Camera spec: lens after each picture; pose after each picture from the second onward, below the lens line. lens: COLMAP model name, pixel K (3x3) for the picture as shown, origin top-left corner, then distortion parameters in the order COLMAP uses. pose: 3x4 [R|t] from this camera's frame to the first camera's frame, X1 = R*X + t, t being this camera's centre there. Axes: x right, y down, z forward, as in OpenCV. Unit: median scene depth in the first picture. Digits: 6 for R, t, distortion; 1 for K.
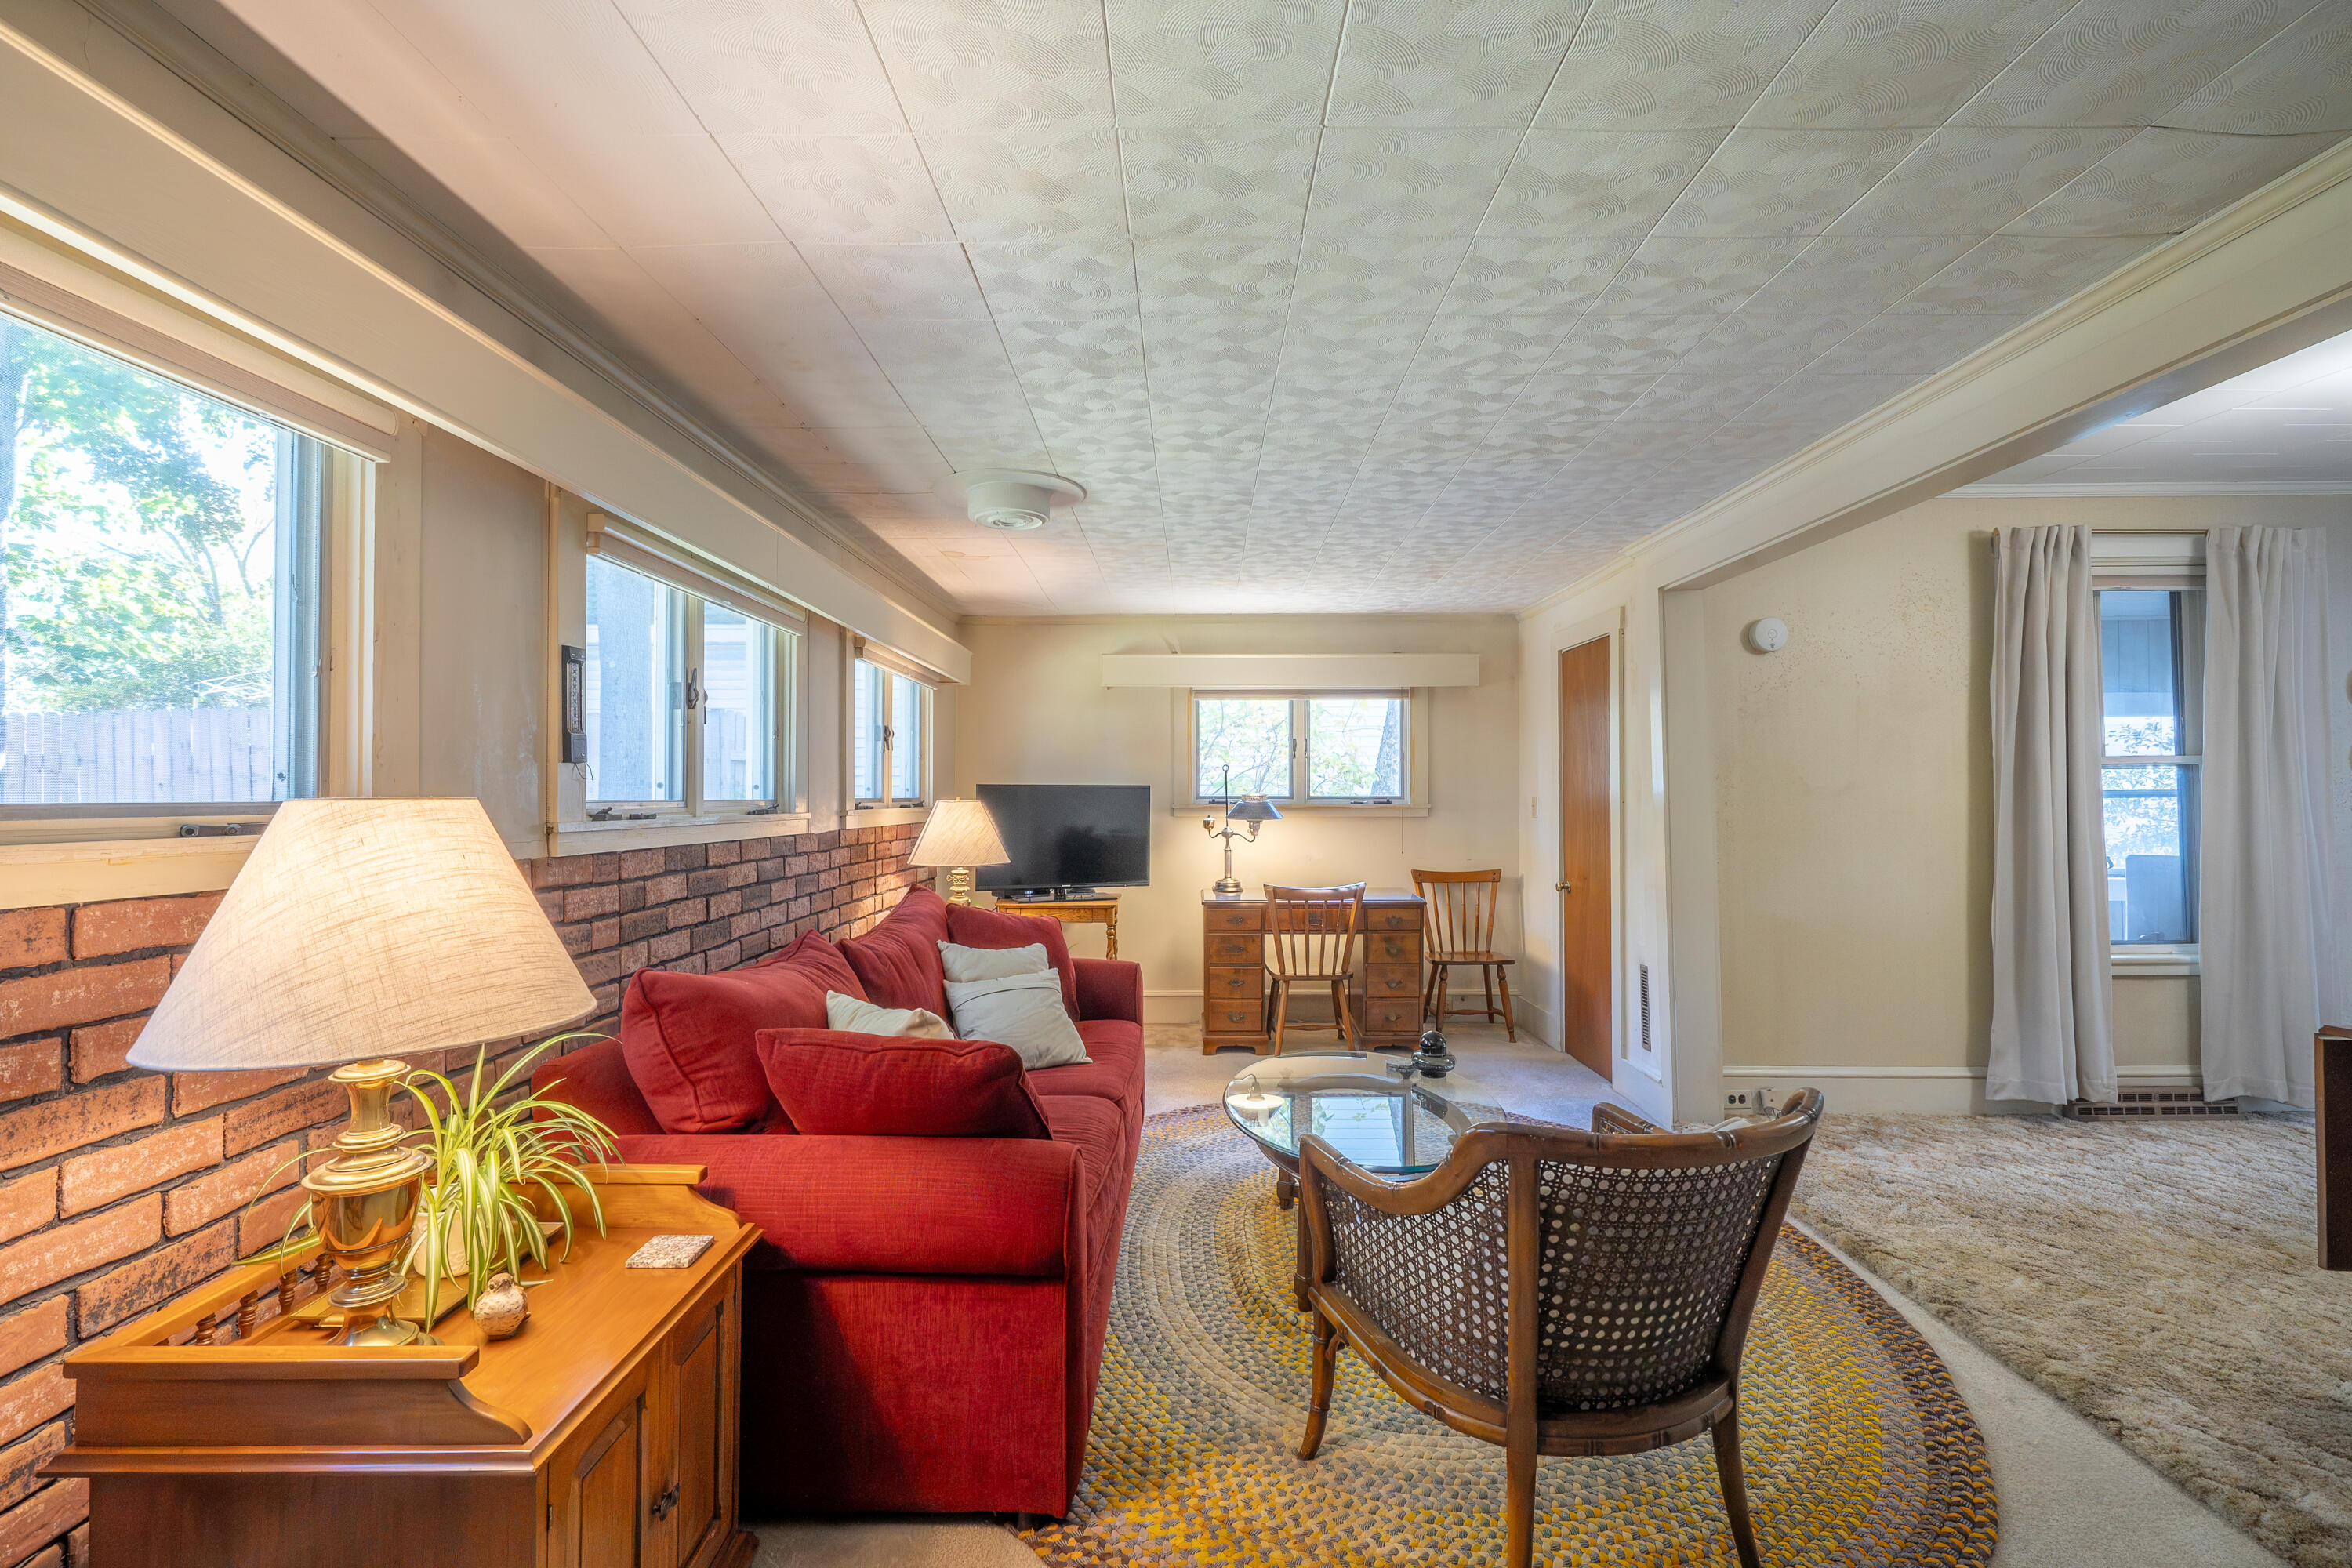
lens RADIAL K [[1057.2, 0, 1176.0], [0, 1057.2, 784.0], [0, 0, 1]] dist [-0.000671, 0.000093]
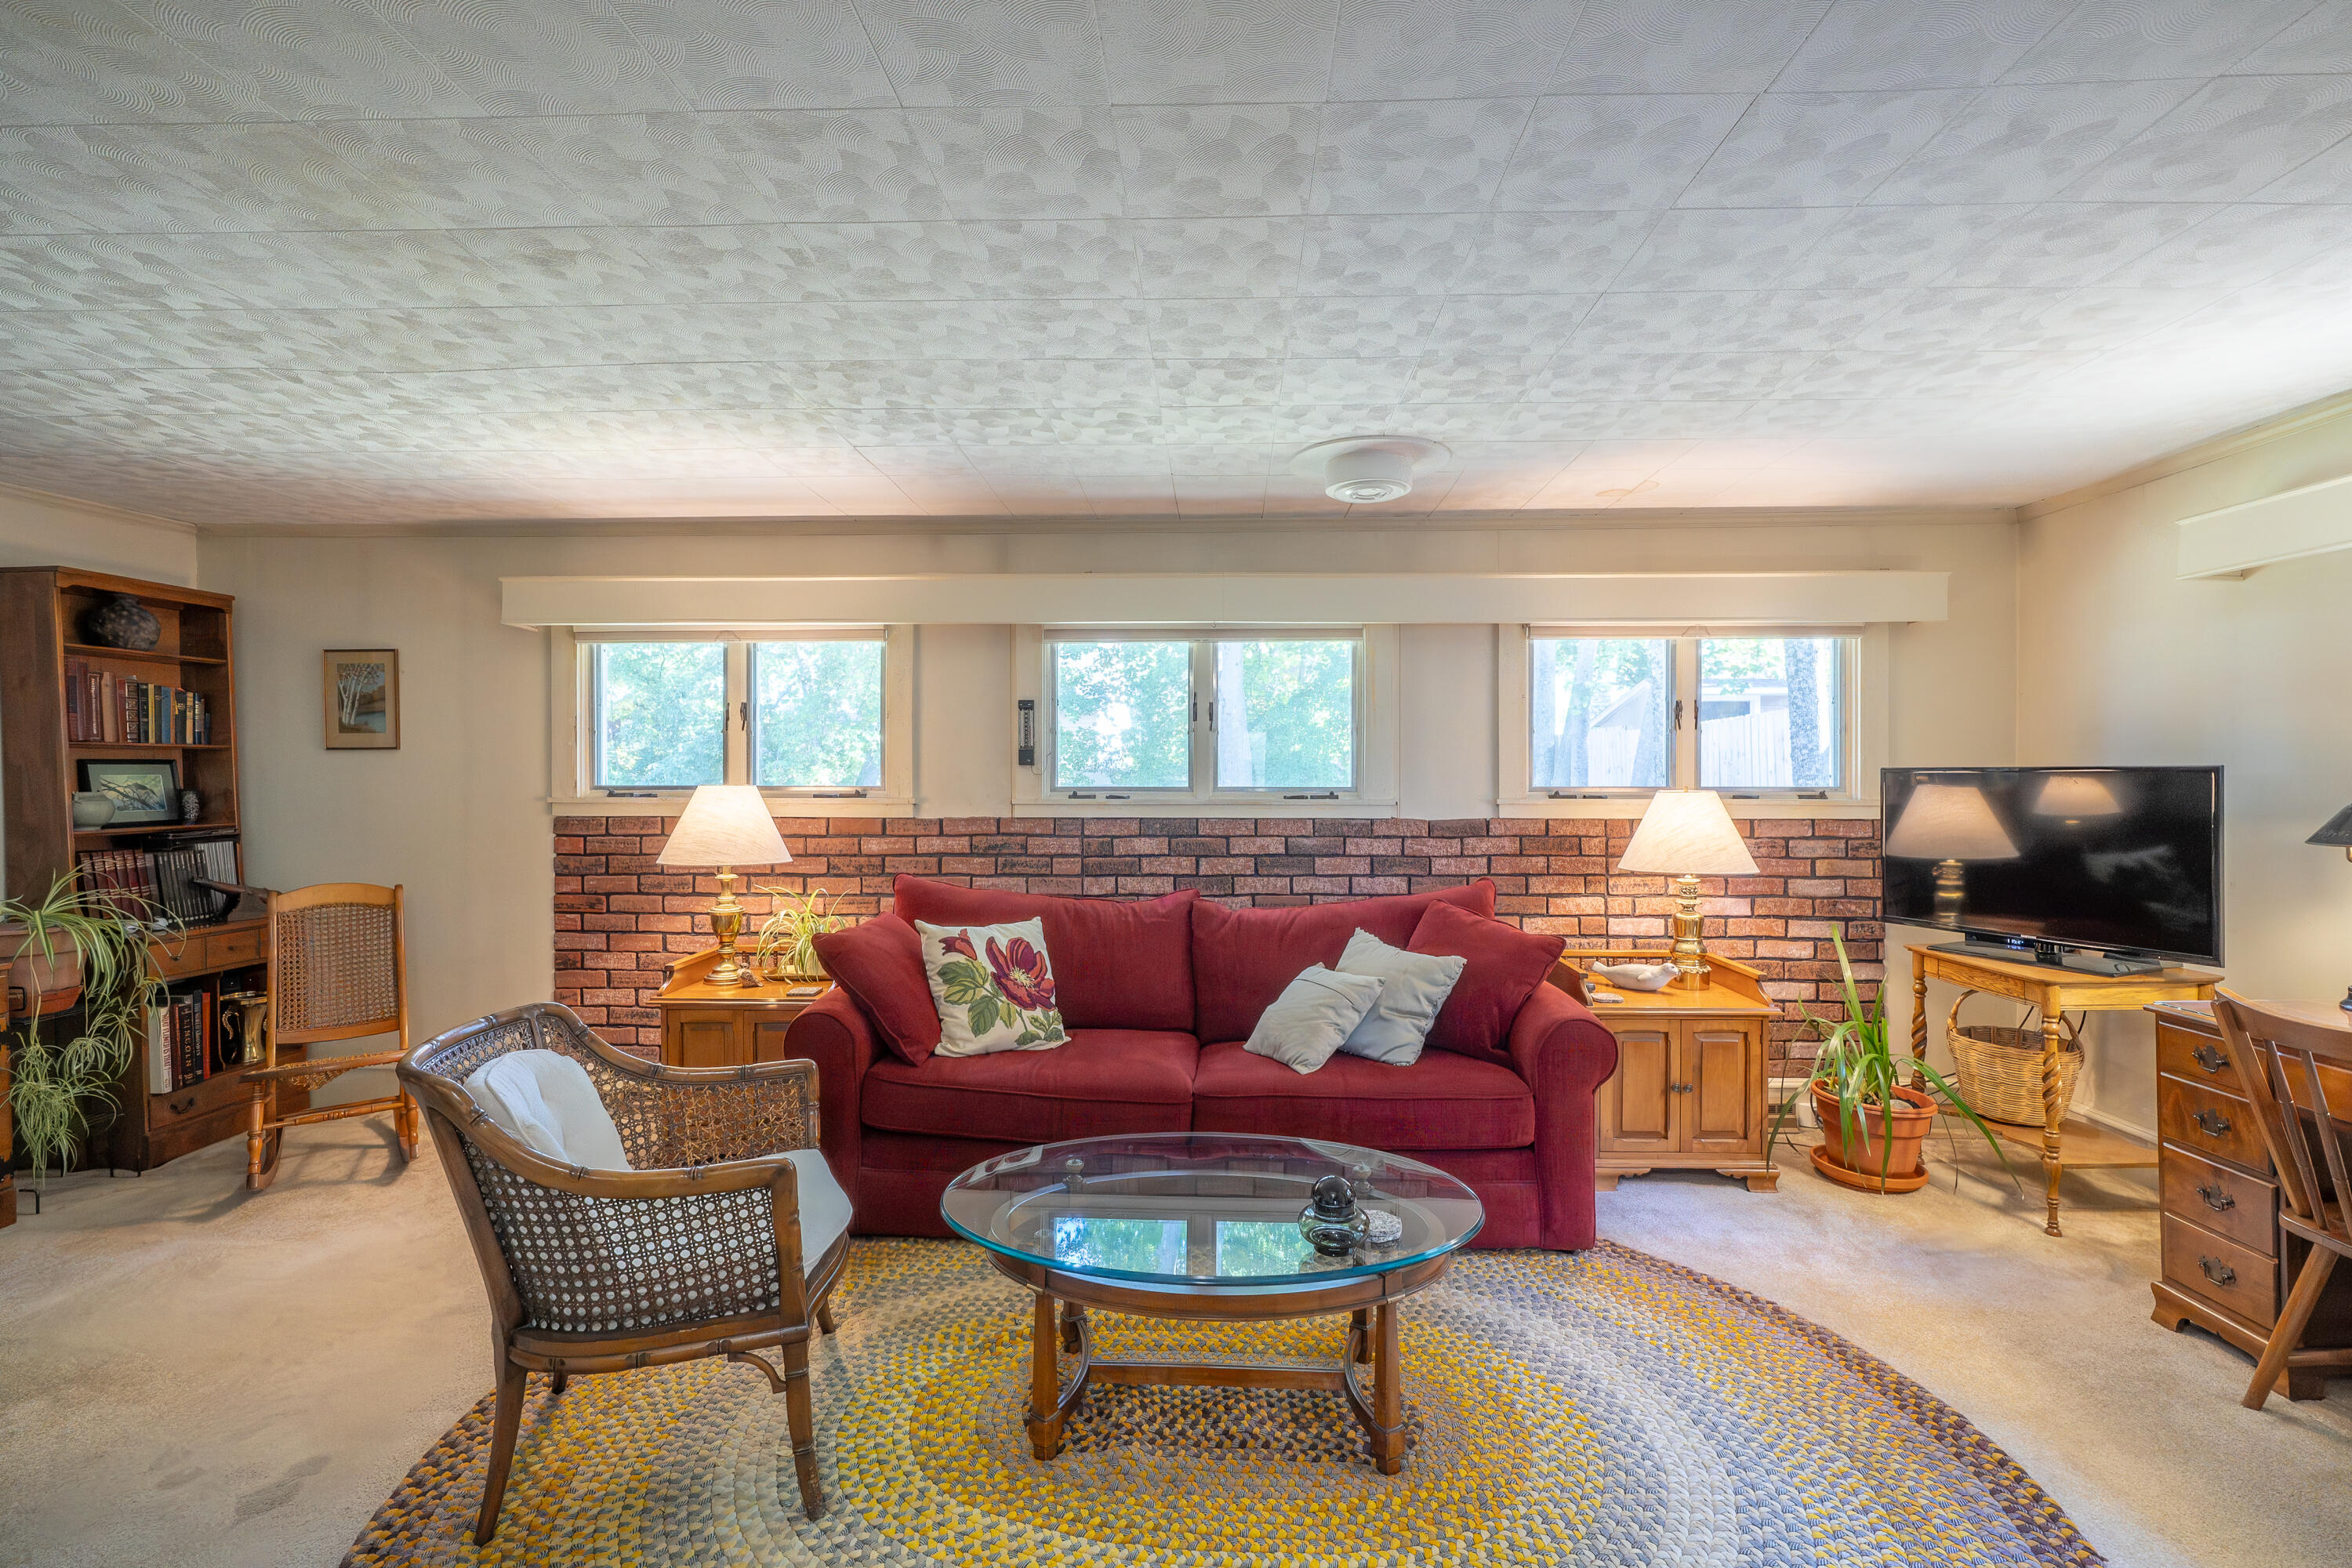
lens RADIAL K [[1057.2, 0, 1176.0], [0, 1057.2, 784.0], [0, 0, 1]] dist [-0.000671, 0.000093]
pose [[-0.027147, 0.001035, -0.999631, 0.932209], [0.009949, 0.999950, 0.000765, 0.009611], [0.999582, -0.009925, -0.027156, 1.005450]]
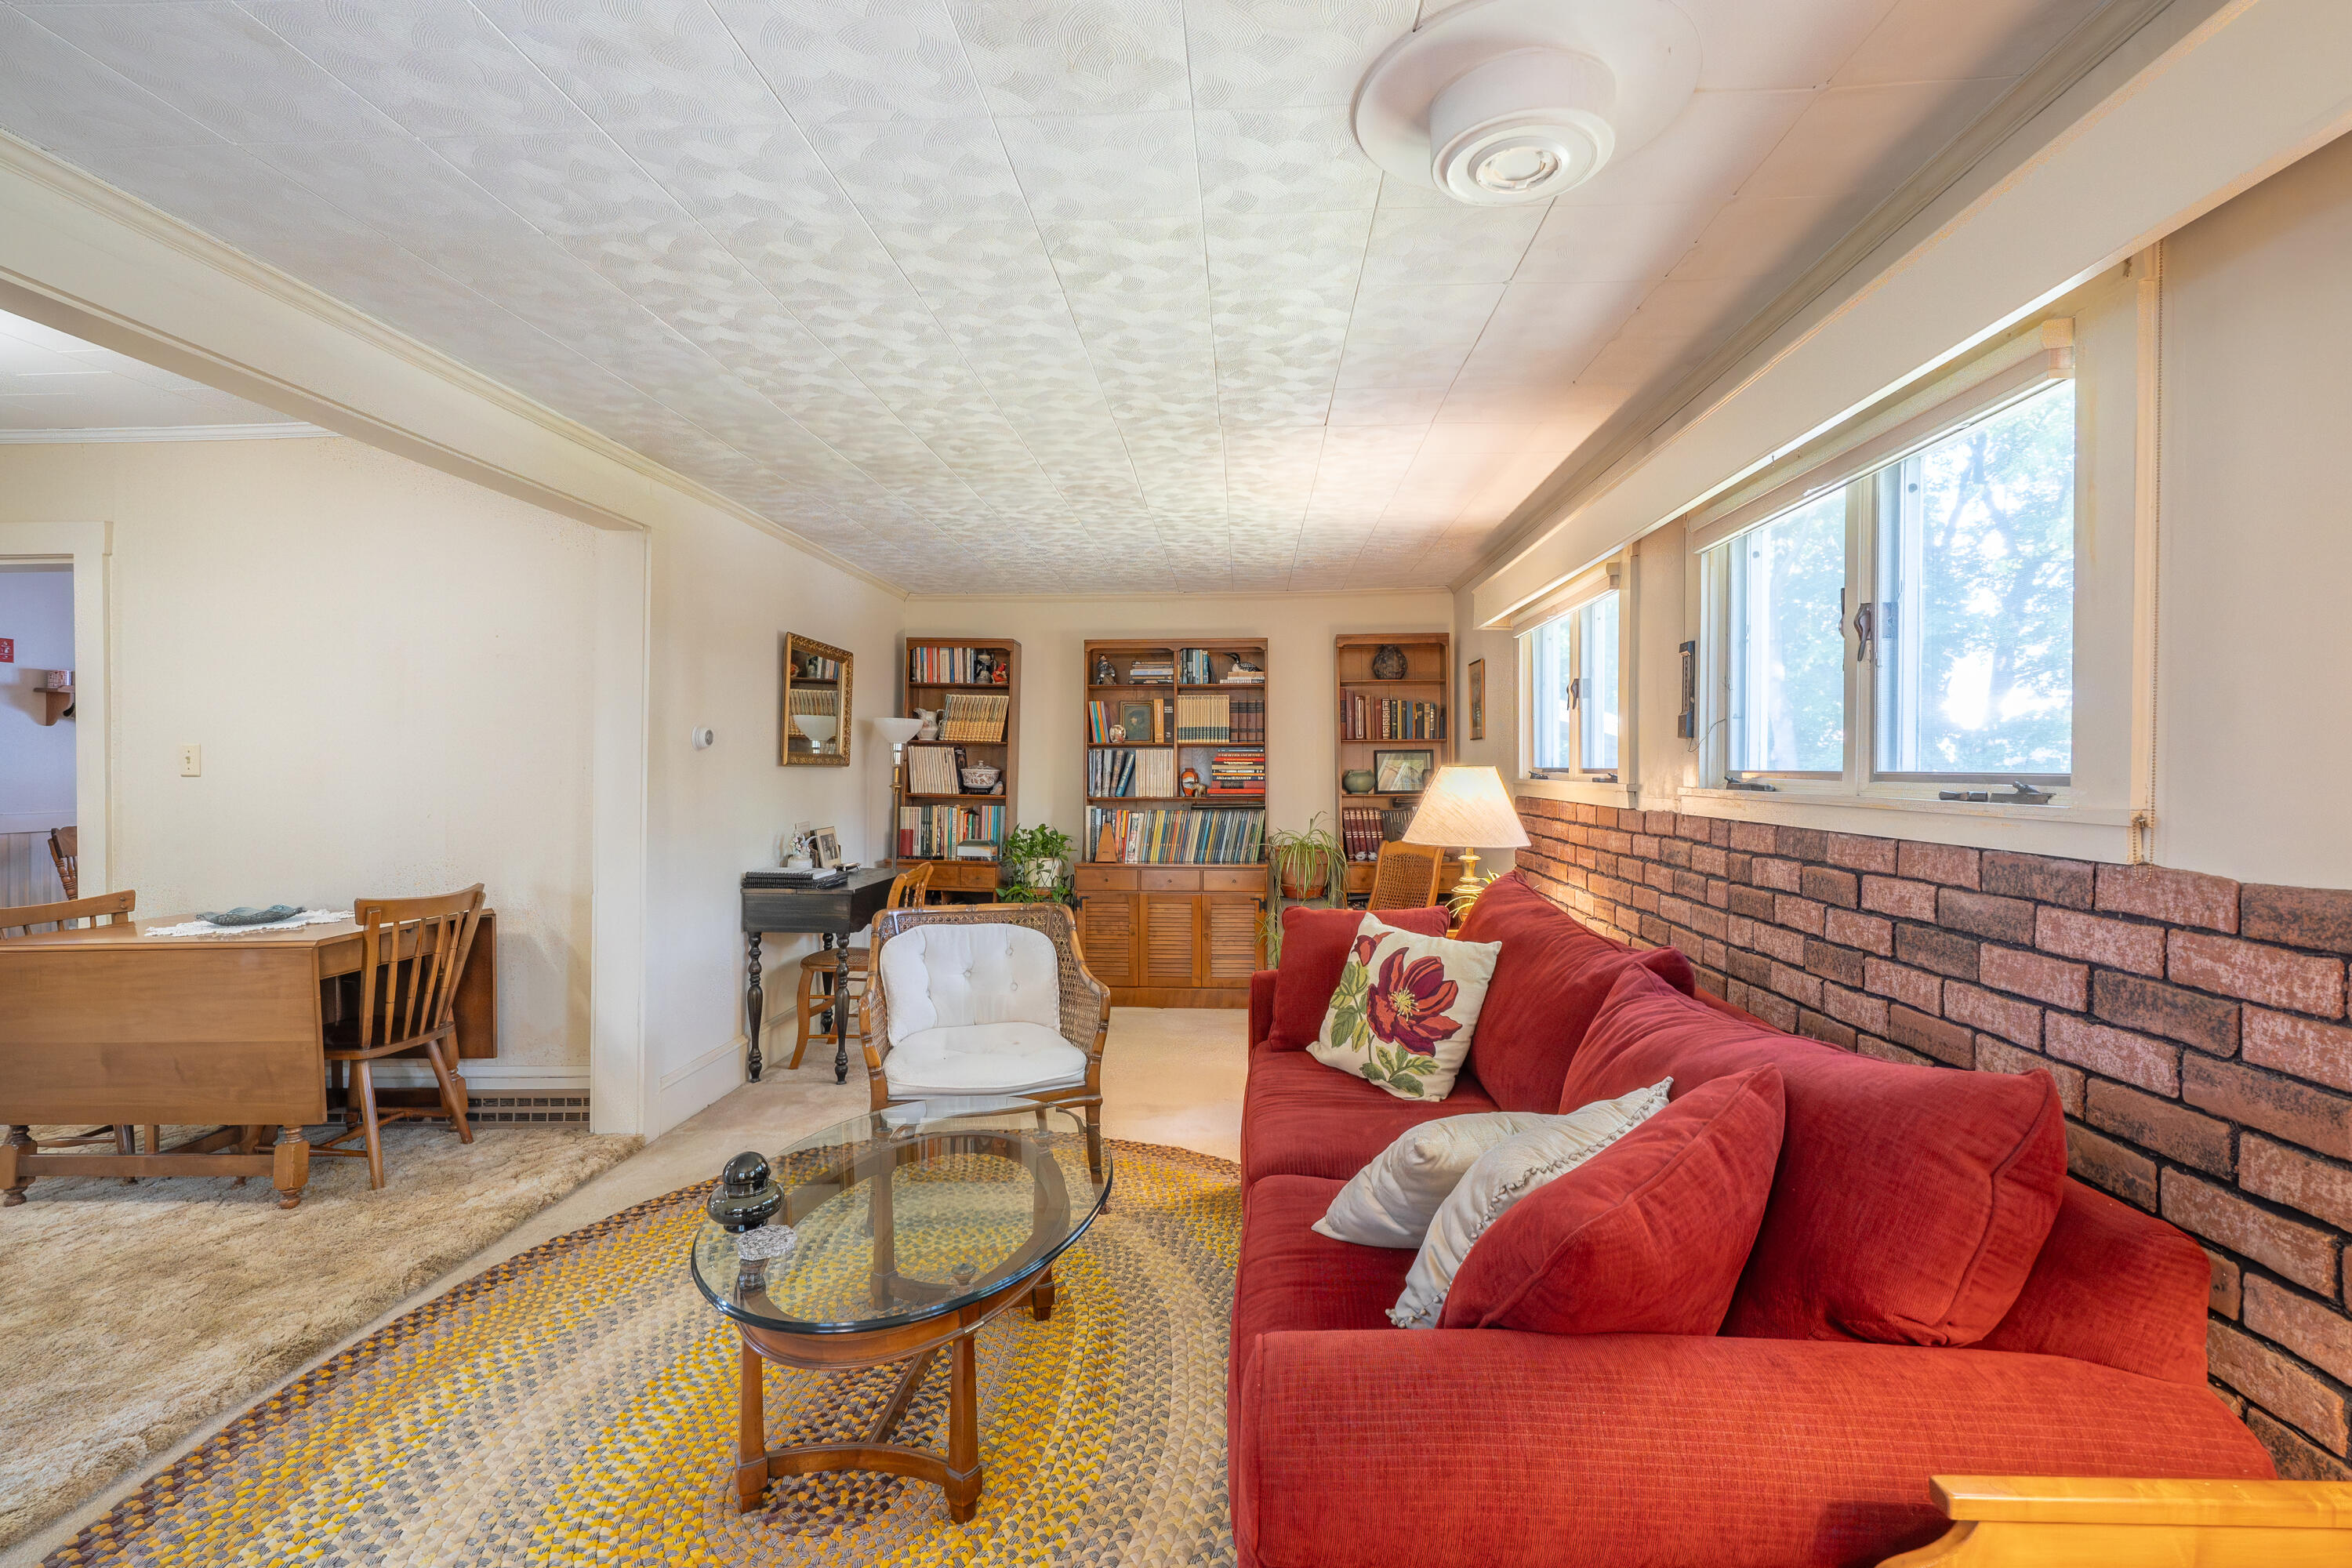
lens RADIAL K [[1057.2, 0, 1176.0], [0, 1057.2, 784.0], [0, 0, 1]] dist [-0.000671, 0.000093]
pose [[-0.998674, -0.001888, 0.051443, -0.037597], [-0.001538, 0.999975, 0.006844, 0.019557], [-0.051455, 0.006755, -0.998652, 1.732674]]
